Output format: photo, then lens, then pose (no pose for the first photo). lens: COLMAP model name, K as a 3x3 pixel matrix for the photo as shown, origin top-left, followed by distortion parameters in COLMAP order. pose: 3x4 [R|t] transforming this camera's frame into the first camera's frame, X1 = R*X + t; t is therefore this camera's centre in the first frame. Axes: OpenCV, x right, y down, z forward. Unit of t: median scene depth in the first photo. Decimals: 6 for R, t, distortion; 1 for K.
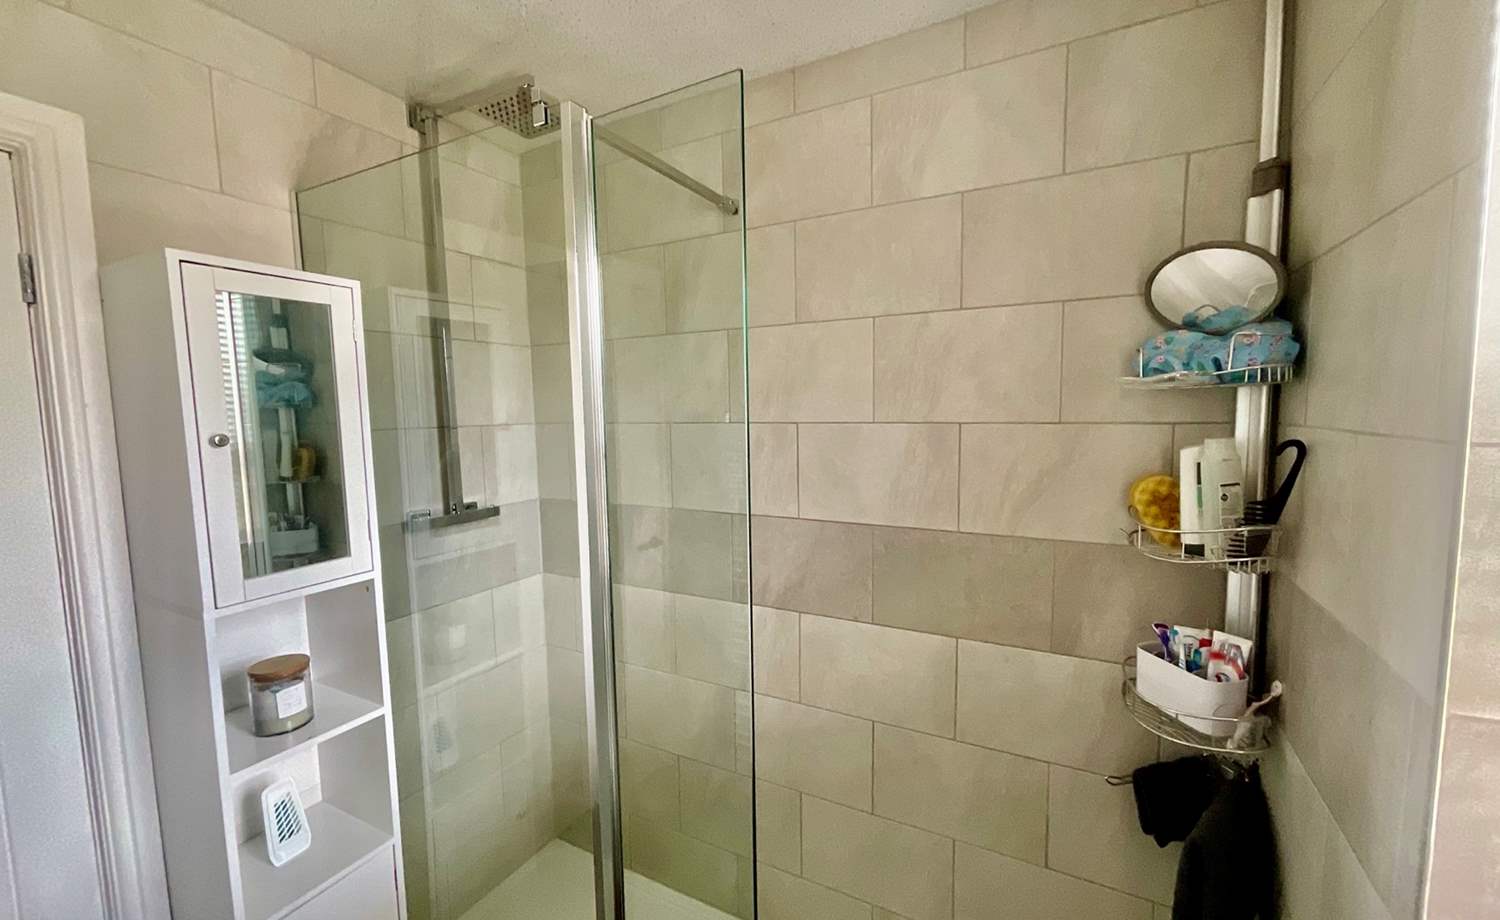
lens RADIAL K [[612.7, 0, 752.1], [0, 612.7, 460.8], [0, 0, 1]] dist [-0.000995, -0.000114]
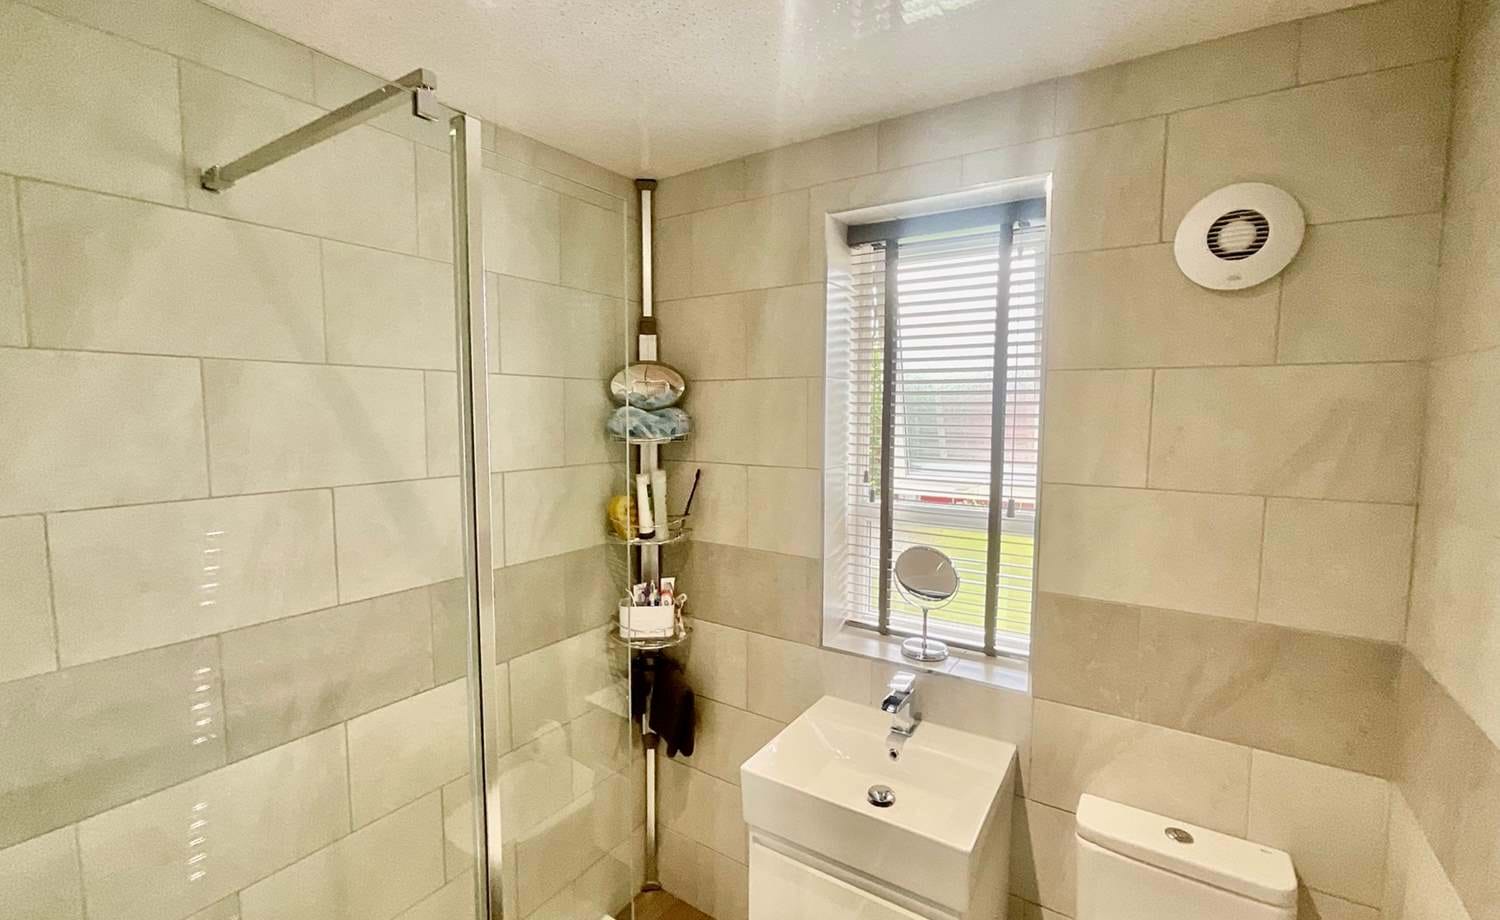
lens RADIAL K [[612.7, 0, 752.1], [0, 612.7, 460.8], [0, 0, 1]] dist [-0.000995, -0.000114]
pose [[0.103278, -0.062176, 0.992707, -0.847178], [0.086128, 0.994855, 0.053350, -0.117349], [-0.990917, 0.079990, 0.108102, 0.465255]]
